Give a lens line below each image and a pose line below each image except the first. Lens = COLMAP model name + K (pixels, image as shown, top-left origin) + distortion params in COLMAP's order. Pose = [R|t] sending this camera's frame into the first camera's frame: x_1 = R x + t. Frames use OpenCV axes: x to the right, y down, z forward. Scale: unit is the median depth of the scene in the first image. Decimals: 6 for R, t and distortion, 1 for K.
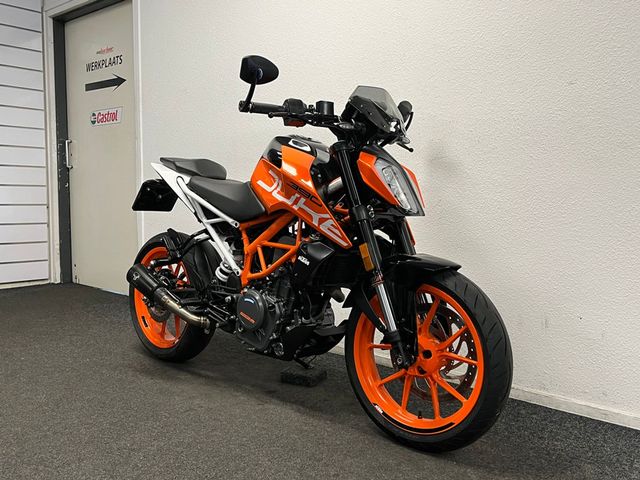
lens RADIAL K [[615.9, 0, 320.0], [0, 615.9, 240.0], [0, 0, 1]] dist [0.107487, -0.178690]
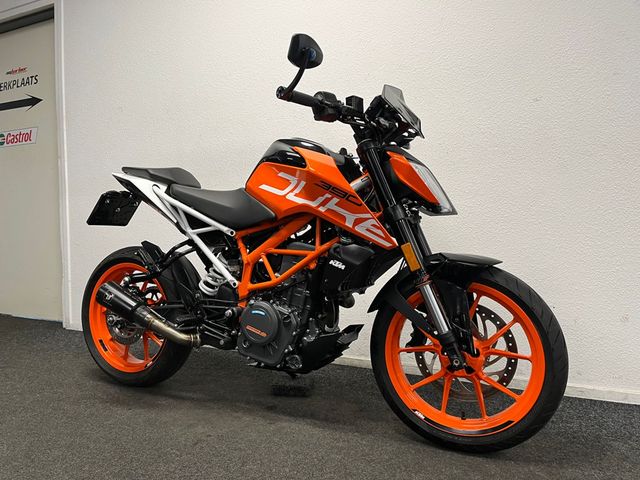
lens RADIAL K [[484.8, 0, 320.0], [0, 484.8, 240.0], [0, 0, 1]] dist [0.080377, -0.104468]
pose [[0.956349, -0.028181, 0.290864, -0.230645], [0.040425, 0.998528, -0.036170, 0.018590], [-0.289417, 0.046349, 0.956080, 0.259640]]
